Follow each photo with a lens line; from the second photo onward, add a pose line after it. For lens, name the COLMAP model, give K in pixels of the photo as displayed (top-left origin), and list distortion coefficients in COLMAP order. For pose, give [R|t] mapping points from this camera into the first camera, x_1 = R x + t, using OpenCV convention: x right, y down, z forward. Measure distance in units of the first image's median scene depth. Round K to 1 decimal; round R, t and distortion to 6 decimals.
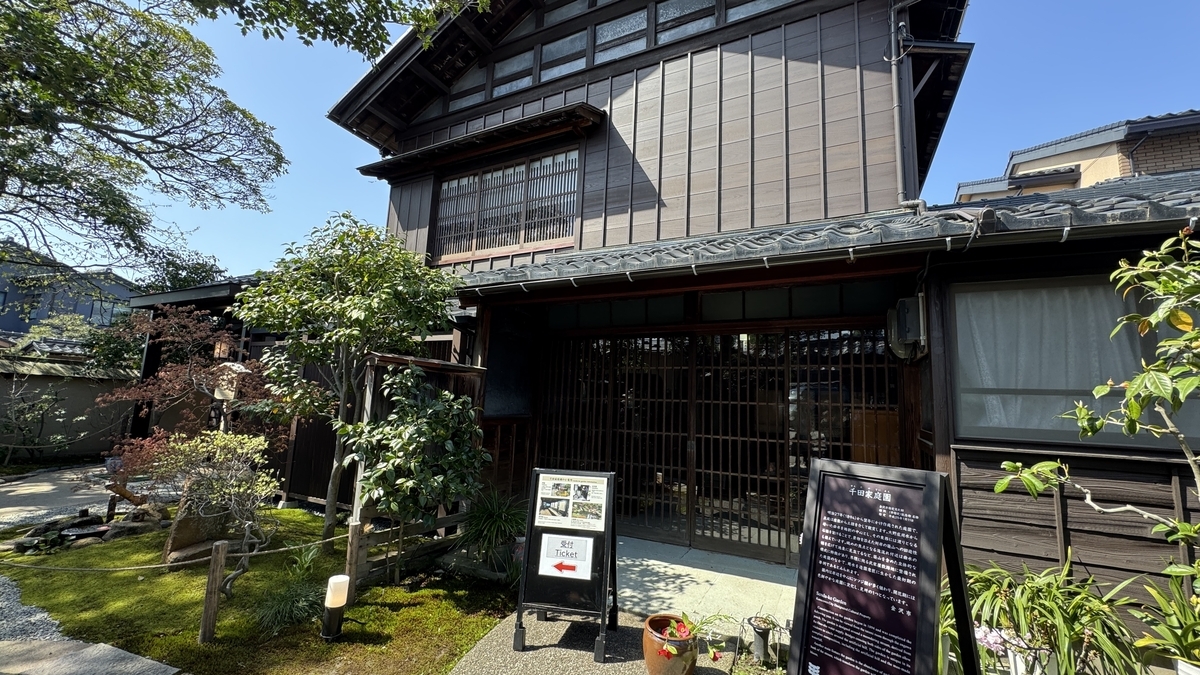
lens RADIAL K [[482.3, 0, 595.3], [0, 482.3, 334.6], [0, 0, 1]] dist [-0.004944, 0.000165]
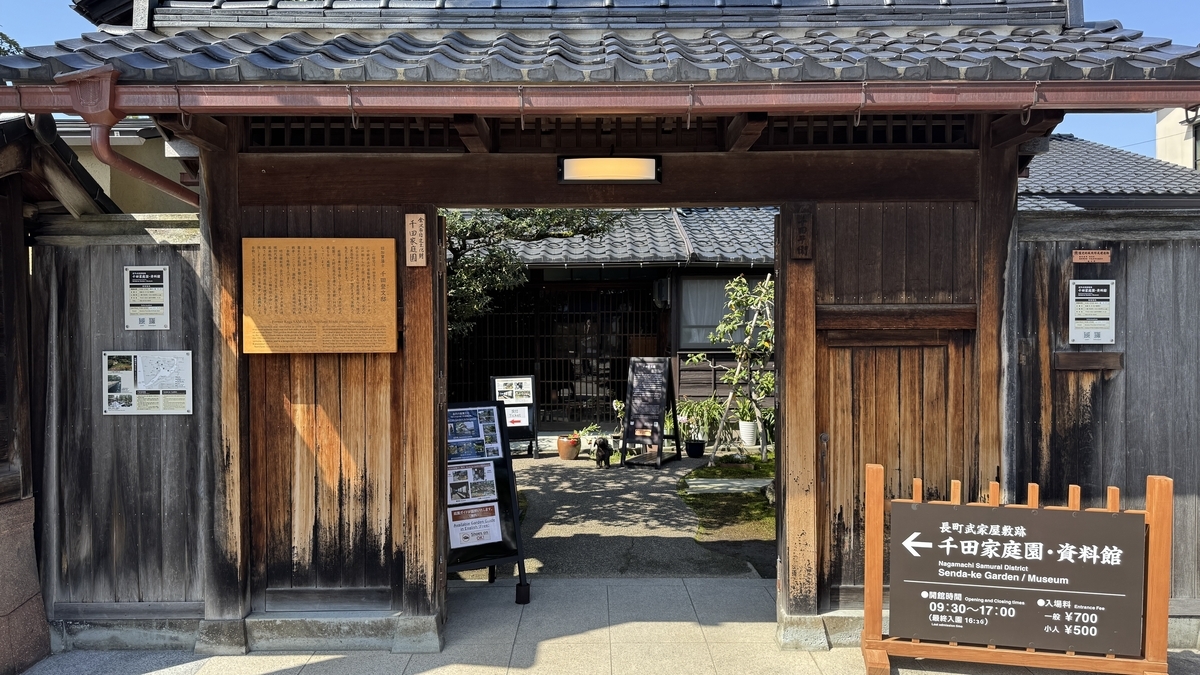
lens RADIAL K [[844.5, 0, 599.2], [0, 844.5, 339.6], [0, 0, 1]] dist [0.076768, -0.103446]
pose [[0.879517, -0.047753, 0.473465, -1.375367], [-0.025601, 0.988763, 0.147282, -0.379275], [-0.475178, -0.141658, 0.868412, -2.139014]]
